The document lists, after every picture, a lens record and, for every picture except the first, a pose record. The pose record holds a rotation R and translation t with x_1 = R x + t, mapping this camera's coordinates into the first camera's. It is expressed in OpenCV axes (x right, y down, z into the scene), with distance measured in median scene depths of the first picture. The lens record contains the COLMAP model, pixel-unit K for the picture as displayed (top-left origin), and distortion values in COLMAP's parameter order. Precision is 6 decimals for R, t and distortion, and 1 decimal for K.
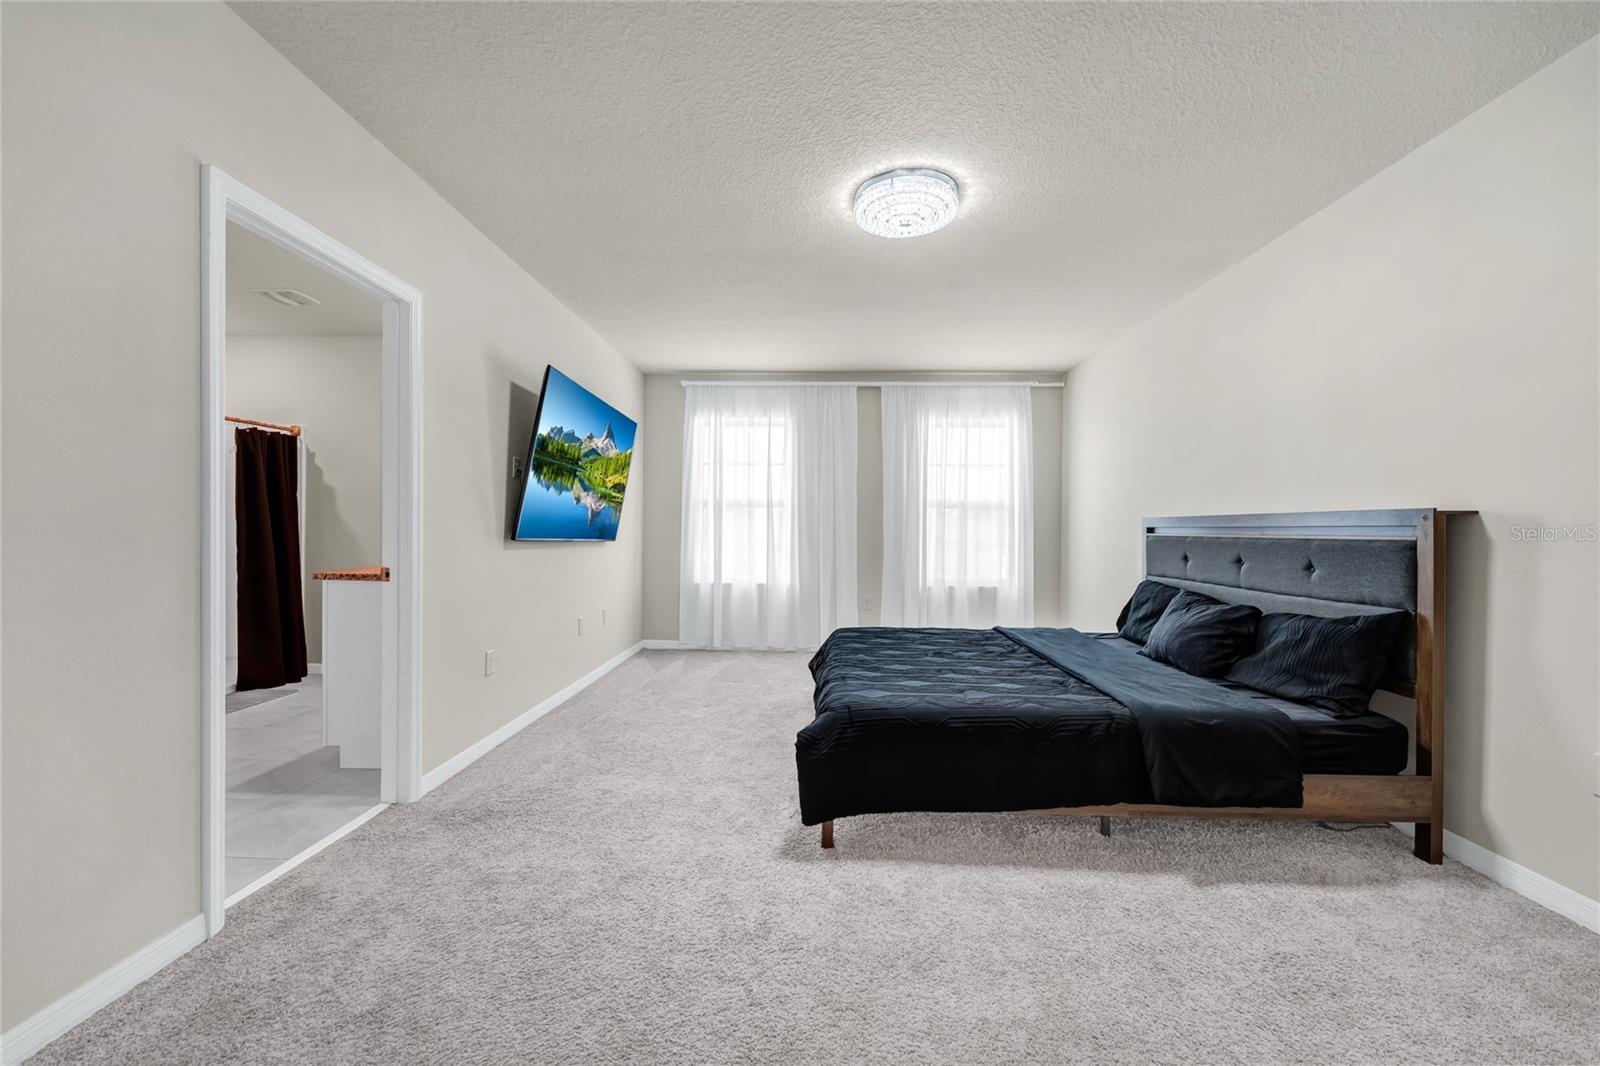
lens RADIAL K [[651.5, 0, 802.9], [0, 651.5, 537.3], [0, 0, 1]] dist [-0.002028, -0.000222]
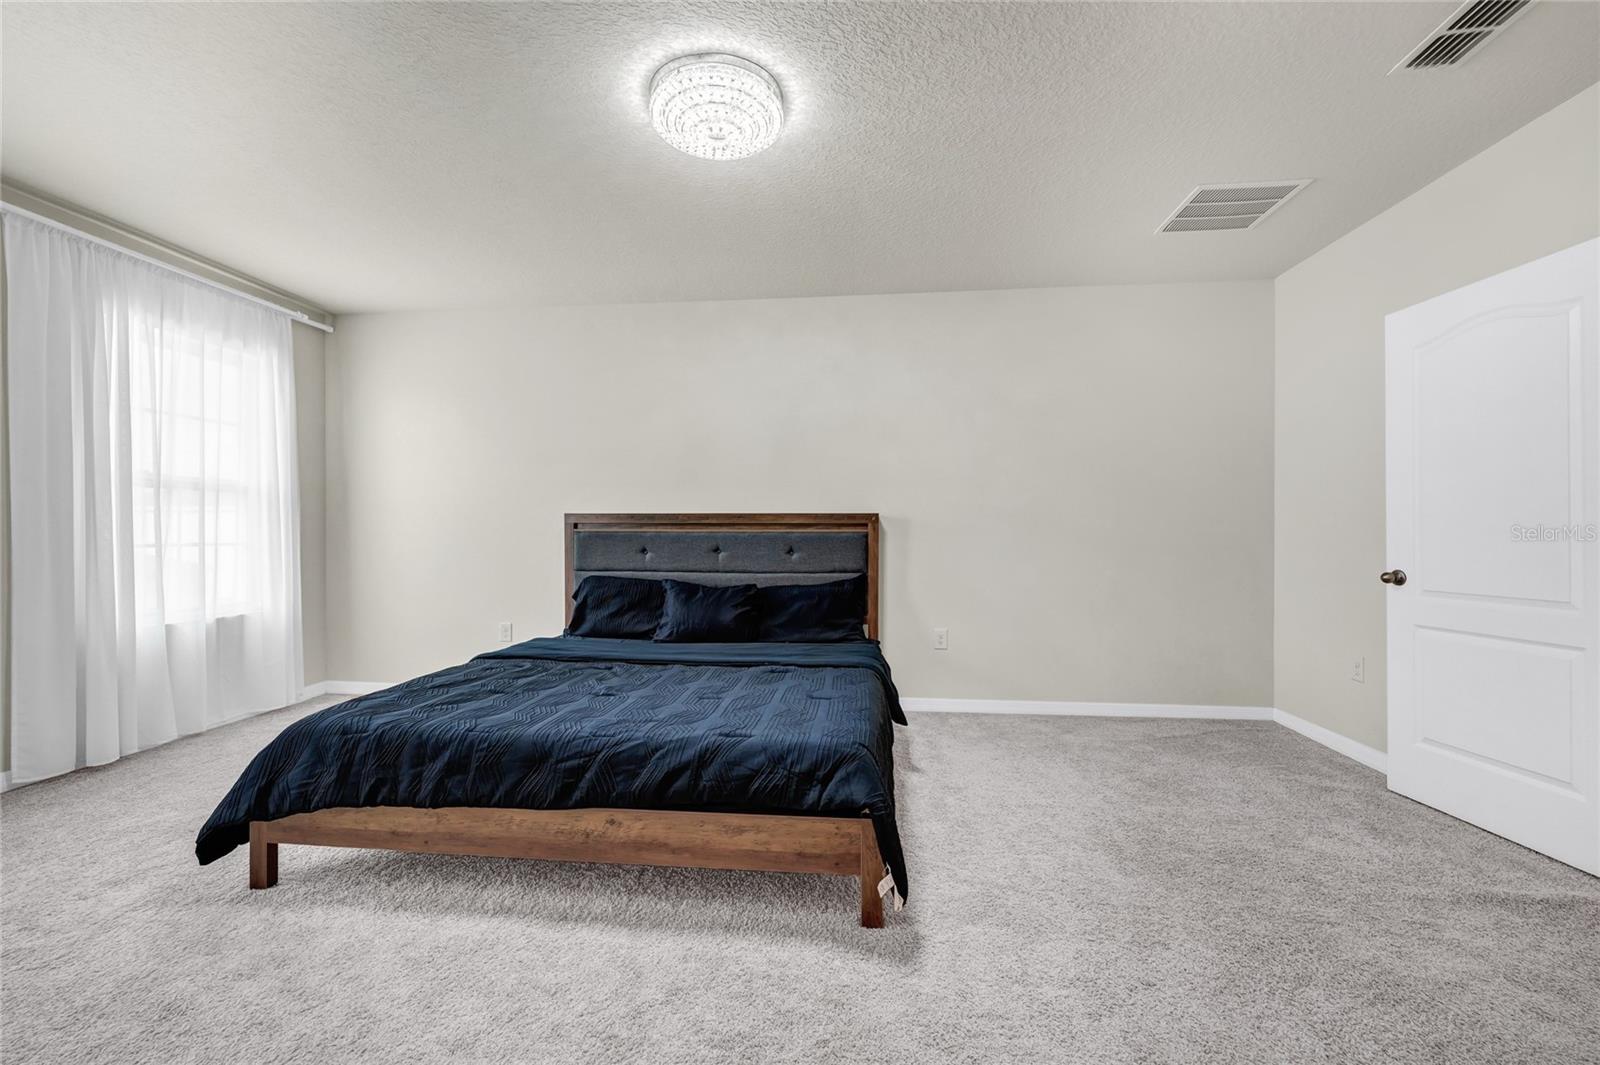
lens RADIAL K [[651.3, 0, 803.2], [0, 651.3, 530.0], [0, 0, 1]] dist [-0.001389, -0.000044]
pose [[0.068506, -0.005308, 0.997637, -0.454690], [0.011723, 0.999921, 0.004515, -0.004837], [-0.997582, 0.011386, 0.068562, 0.619876]]
